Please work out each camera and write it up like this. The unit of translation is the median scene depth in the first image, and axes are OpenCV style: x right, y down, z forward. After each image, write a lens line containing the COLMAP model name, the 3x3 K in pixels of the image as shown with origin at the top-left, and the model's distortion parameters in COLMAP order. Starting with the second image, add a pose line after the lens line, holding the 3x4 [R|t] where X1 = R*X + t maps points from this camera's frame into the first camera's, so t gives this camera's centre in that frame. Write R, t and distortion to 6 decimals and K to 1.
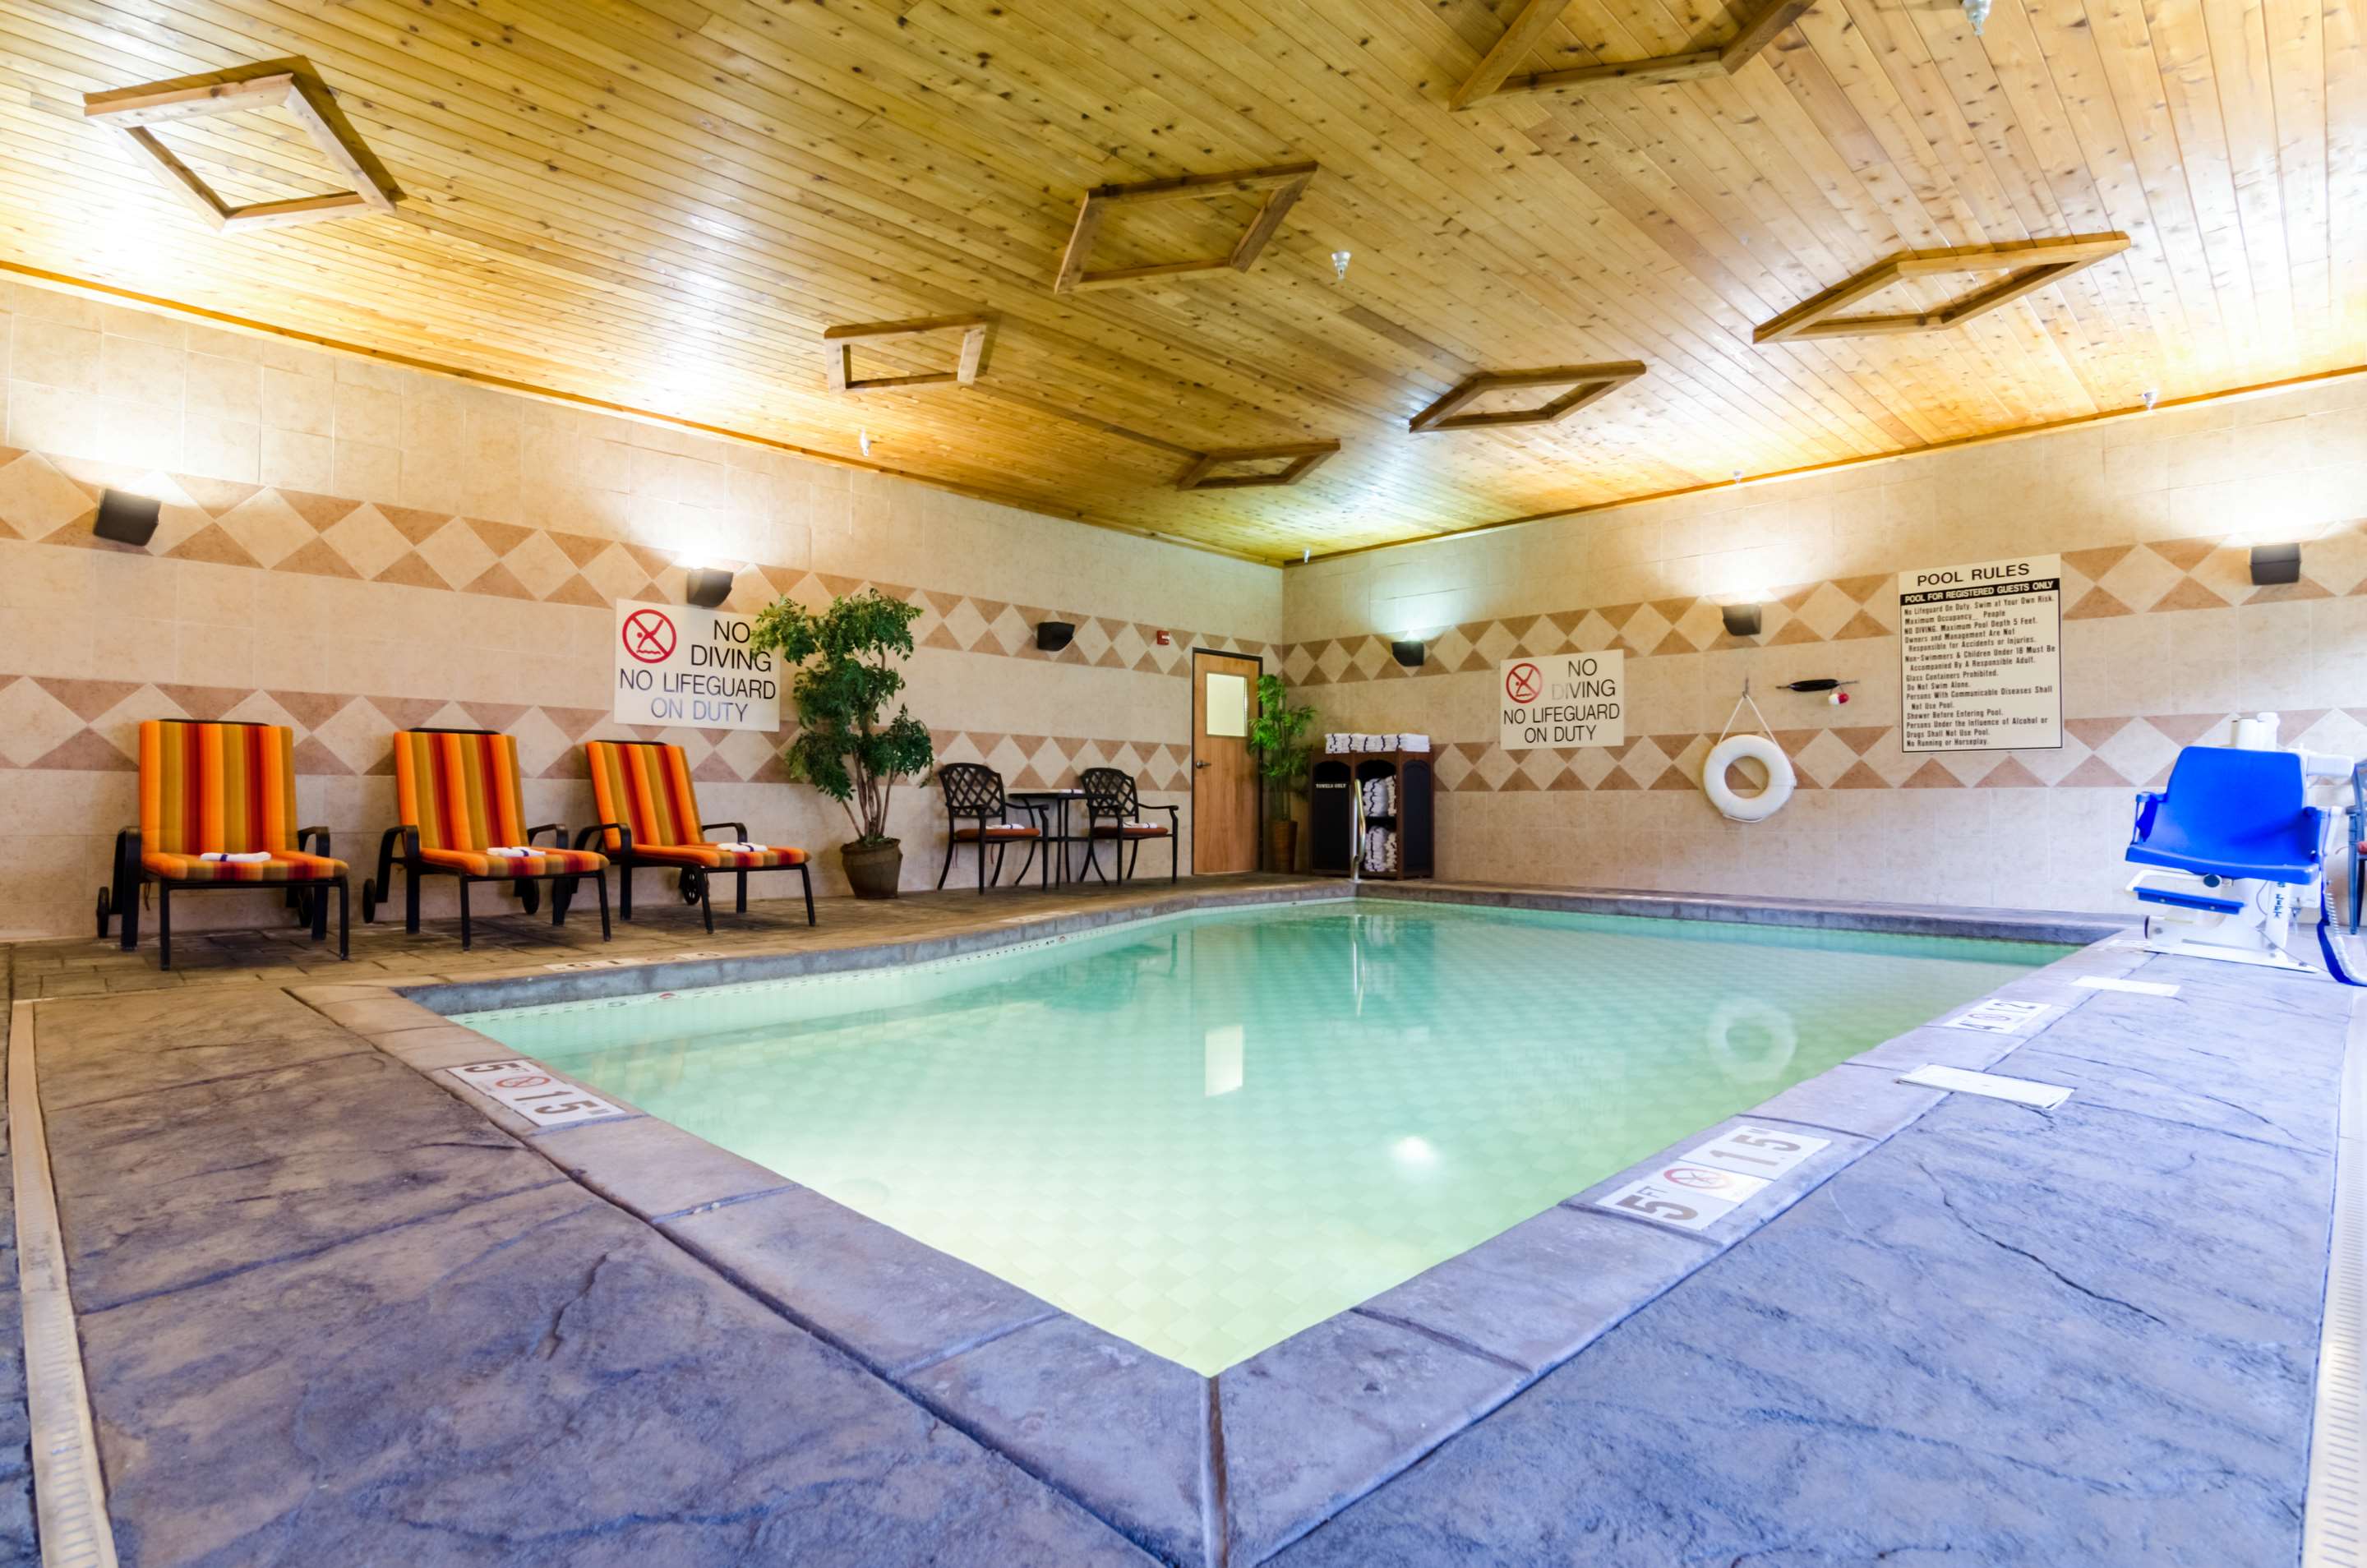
lens RADIAL K [[1183.0, 0, 1172.6], [0, 1183.0, 783.5], [0, 0, 1]] dist [0.001309, -0.000386]
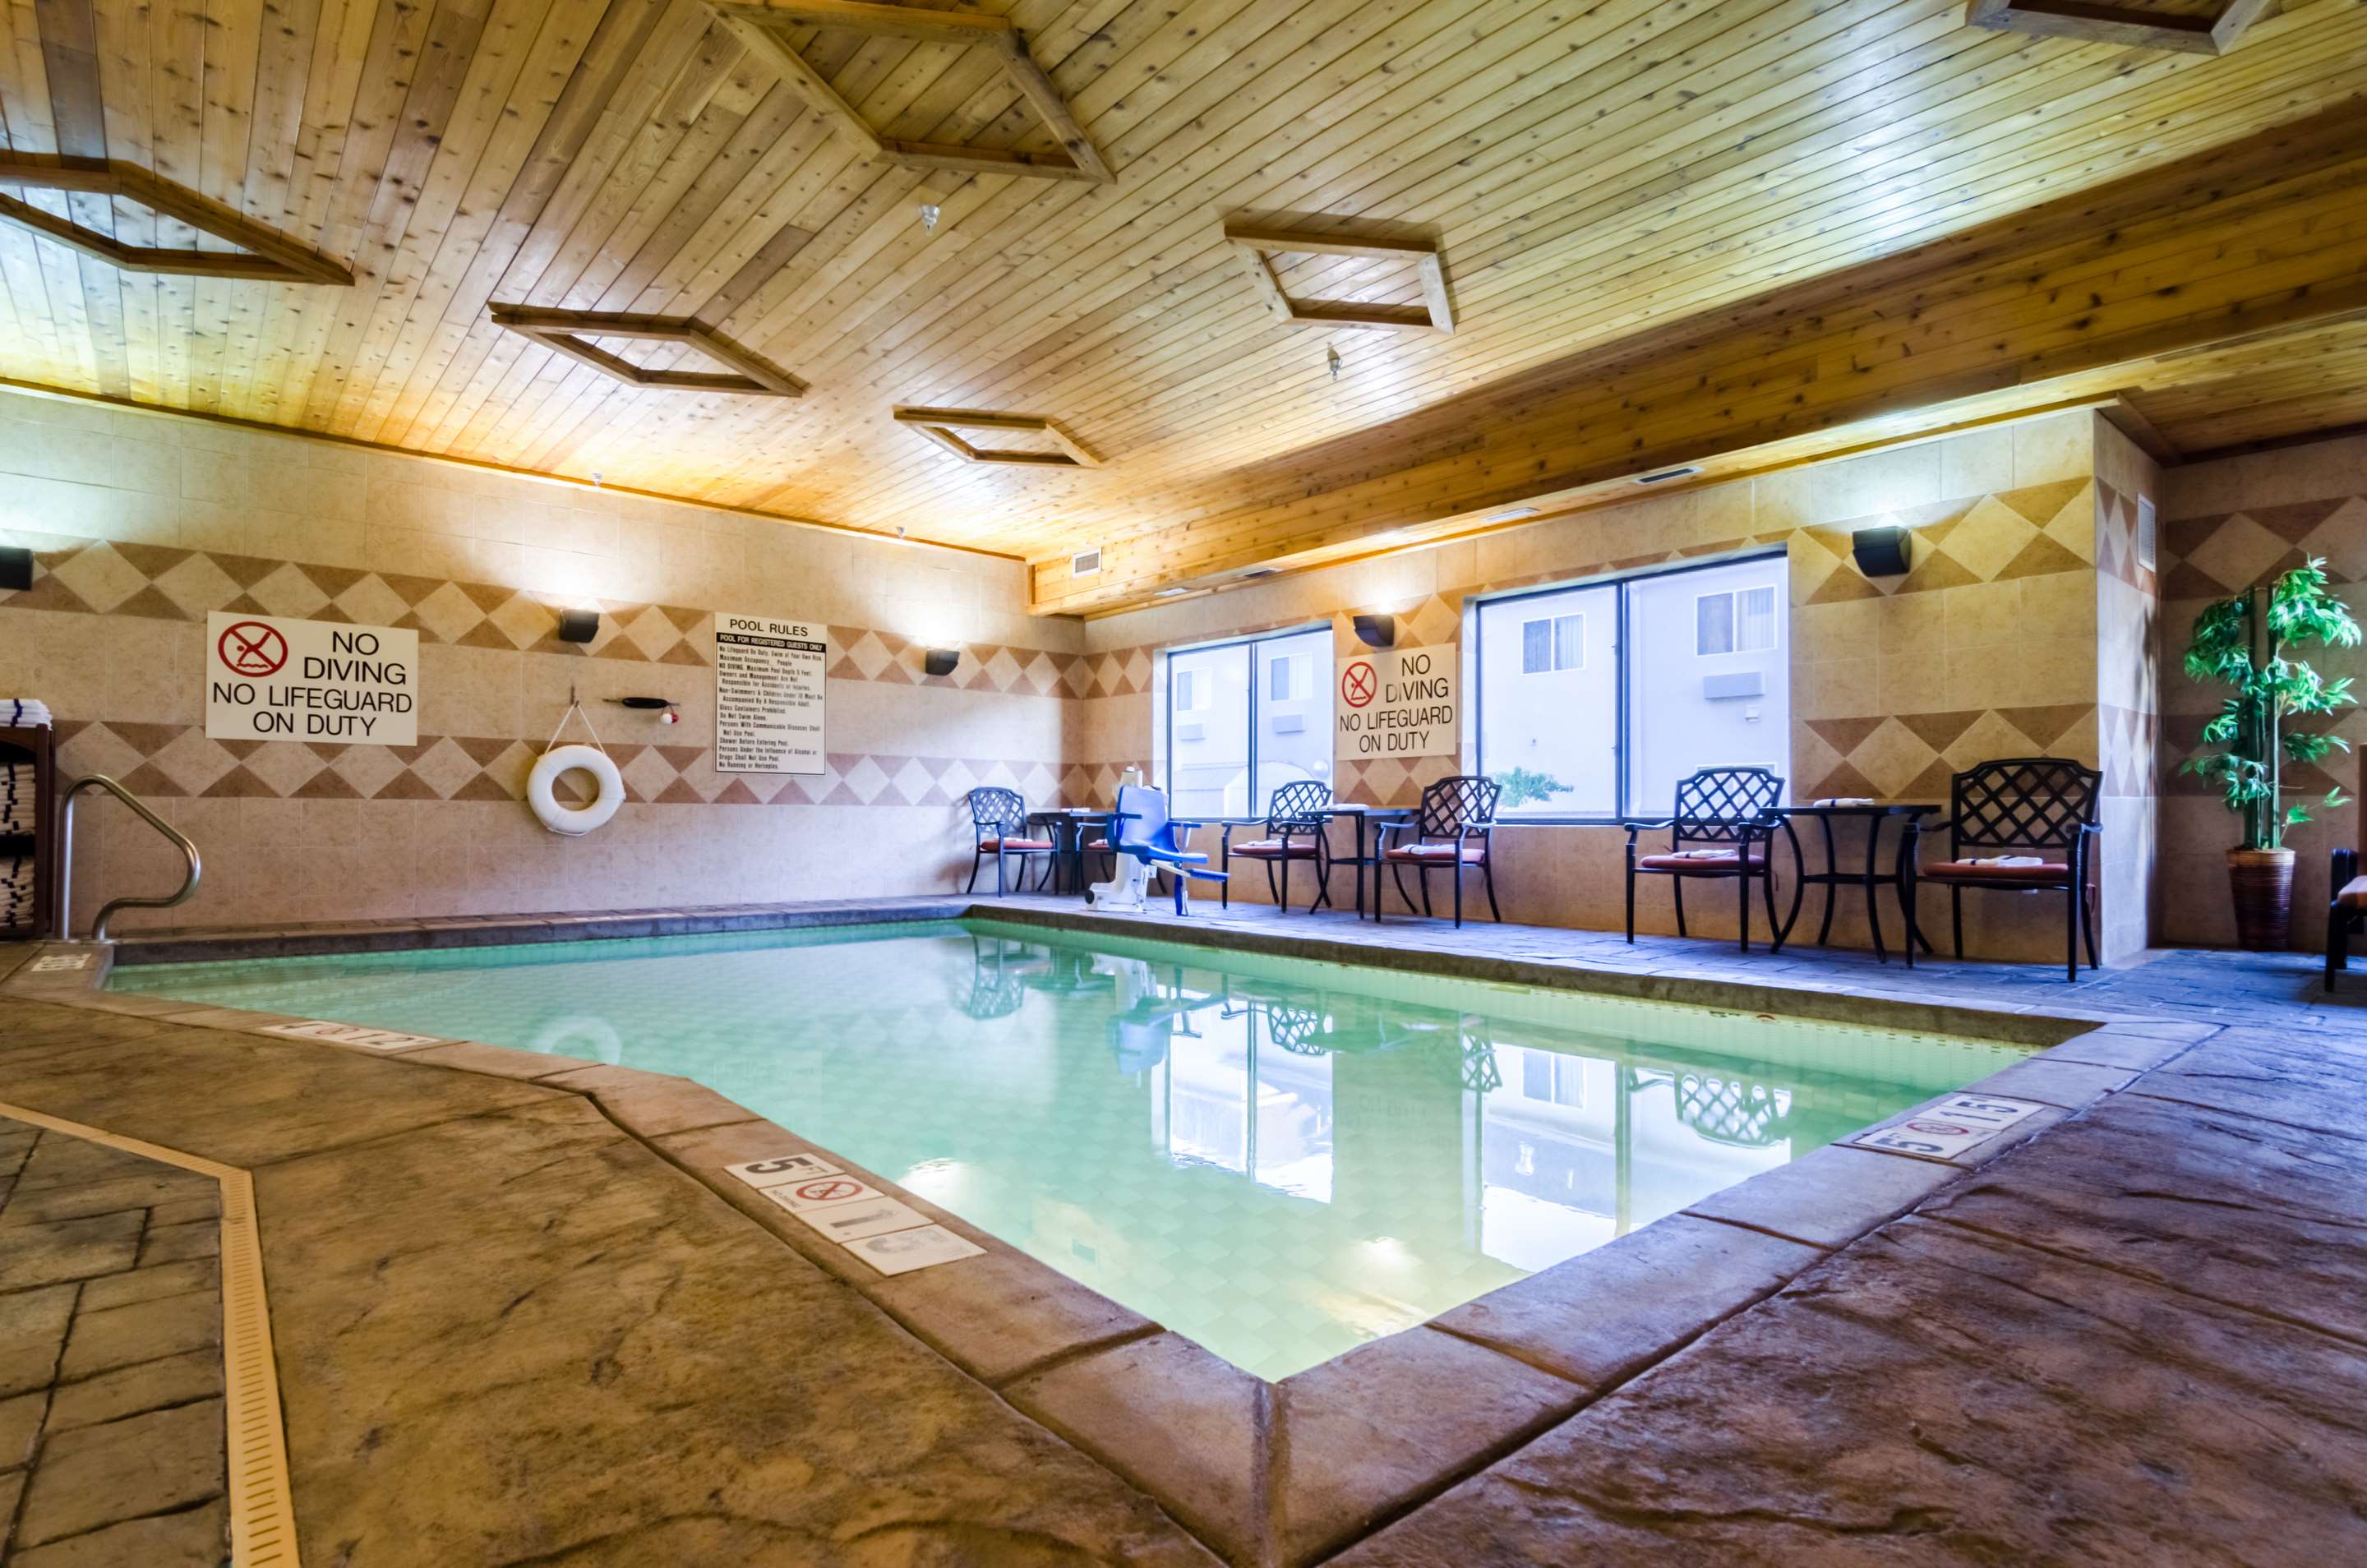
lens RADIAL K [[1183.0, 0, 1168.2], [0, 1183.0, 804.2], [0, 0, 1]] dist [0.001309, -0.000386]
pose [[0.094150, 0.013988, 0.995460, -0.437747], [-0.021565, 0.999695, -0.012008, 0.008247], [-0.995324, -0.020336, 0.094423, 0.435242]]
